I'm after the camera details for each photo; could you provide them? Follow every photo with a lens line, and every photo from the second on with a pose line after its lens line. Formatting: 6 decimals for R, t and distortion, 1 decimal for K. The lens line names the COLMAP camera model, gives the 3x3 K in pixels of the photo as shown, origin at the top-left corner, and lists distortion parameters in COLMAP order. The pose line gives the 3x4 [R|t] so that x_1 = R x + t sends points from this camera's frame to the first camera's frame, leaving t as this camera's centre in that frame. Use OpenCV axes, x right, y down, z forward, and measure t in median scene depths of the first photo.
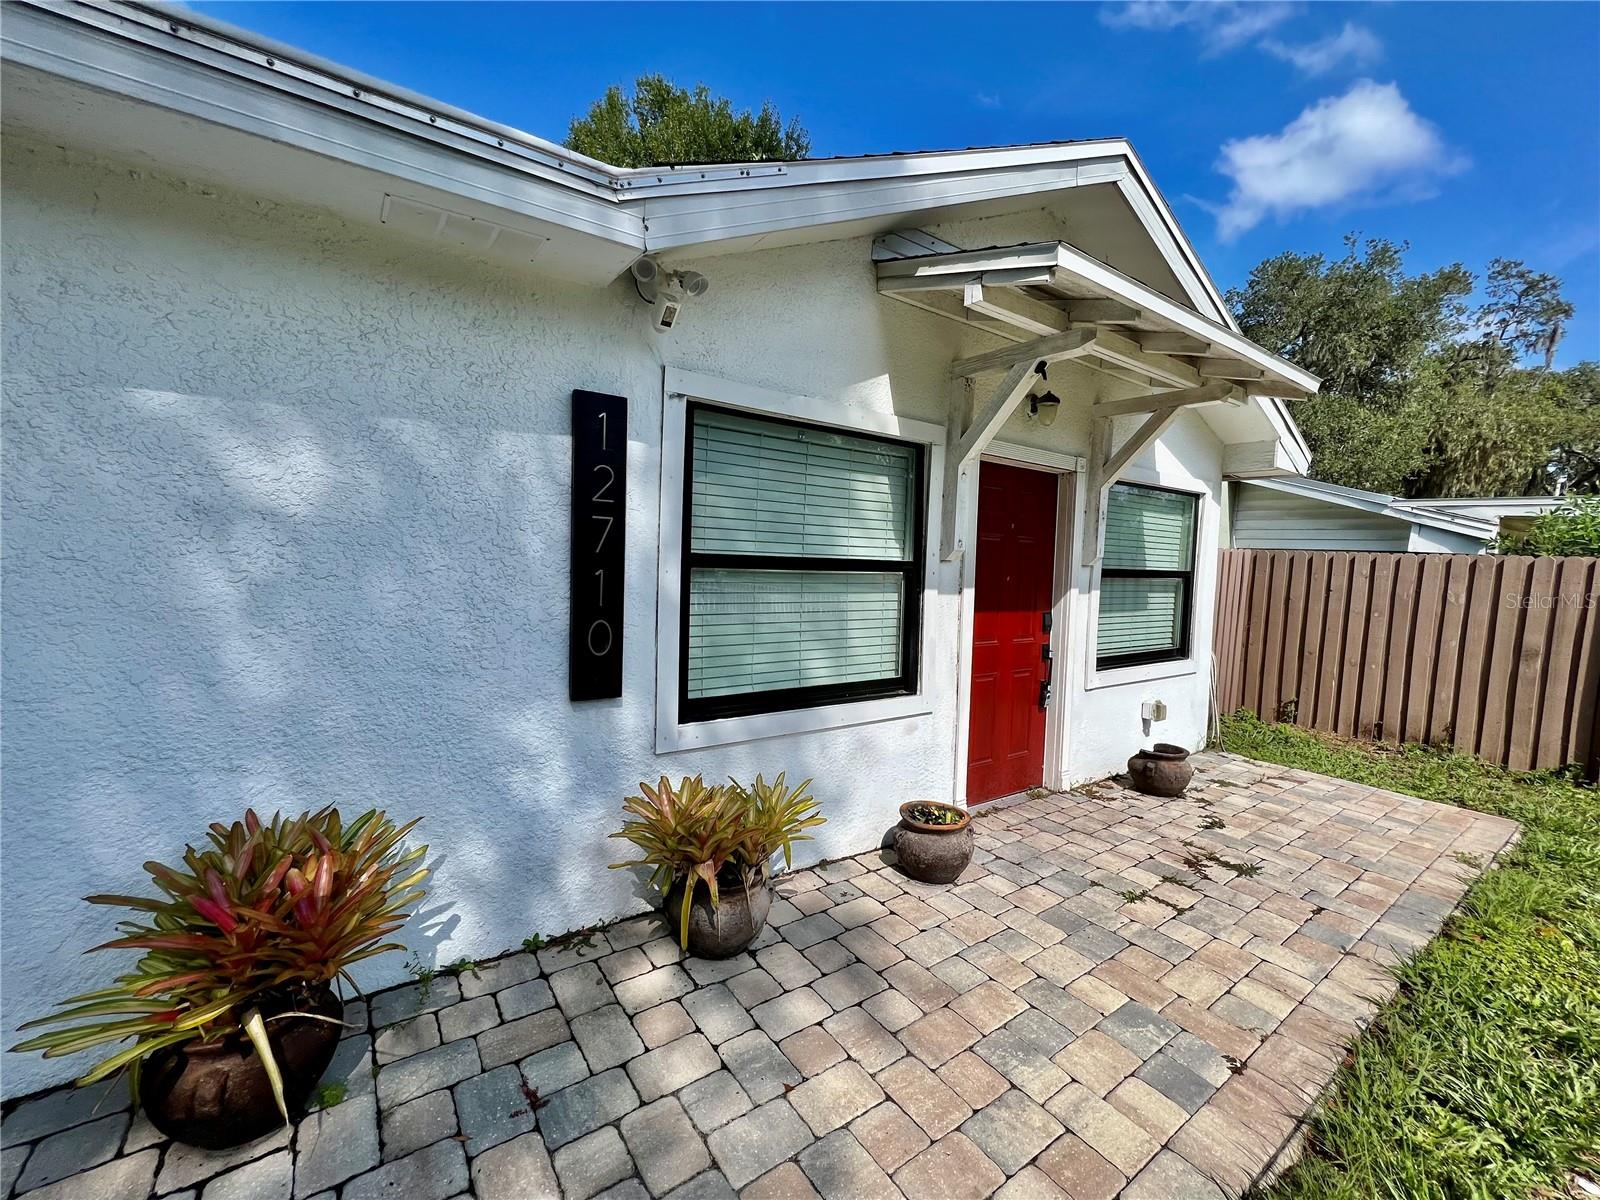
lens RADIAL K [[641.4, 0, 795.3], [0, 641.4, 595.4], [0, 0, 1]] dist [0.001054, 0.000135]
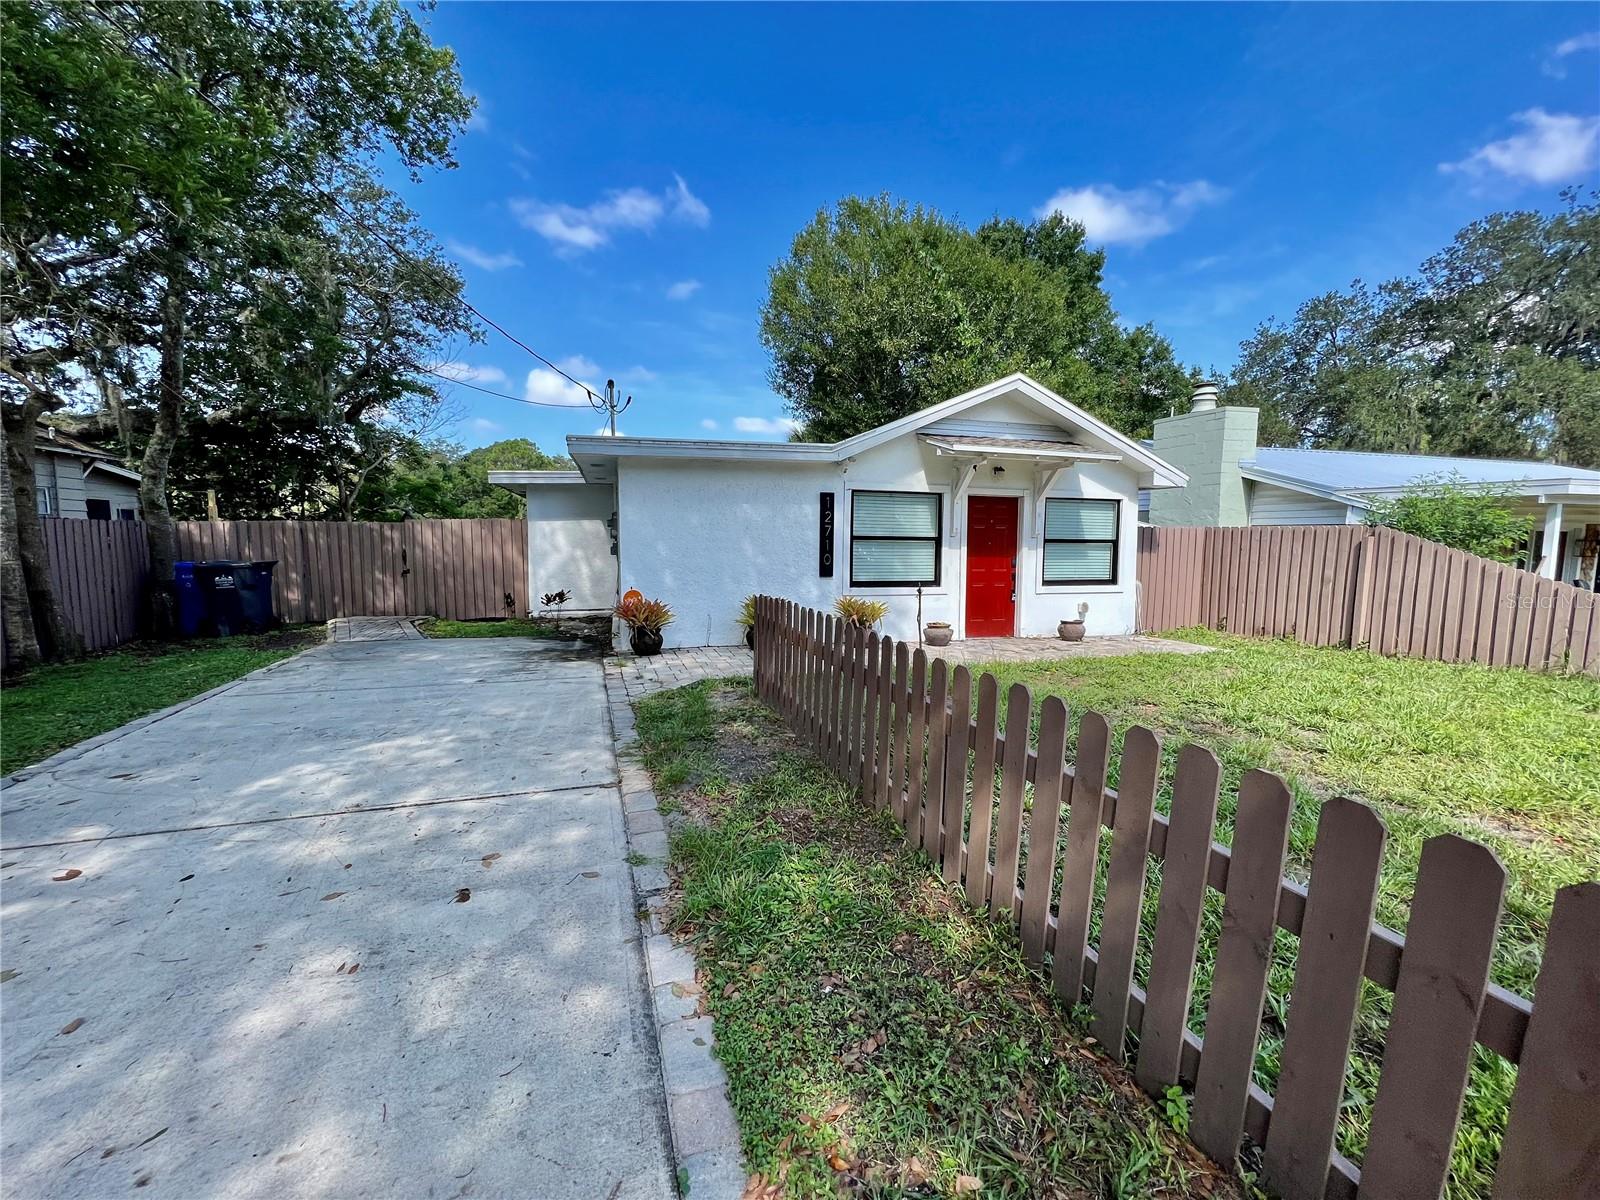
lens RADIAL K [[641.4, 0, 795.3], [0, 641.4, 595.4], [0, 0, 1]] dist [0.001054, 0.000135]
pose [[0.951549, 0.000252, -0.307497, 0.422324], [0.004155, 0.999898, 0.013676, 0.146112], [0.307469, -0.014291, 0.951451, -1.658313]]
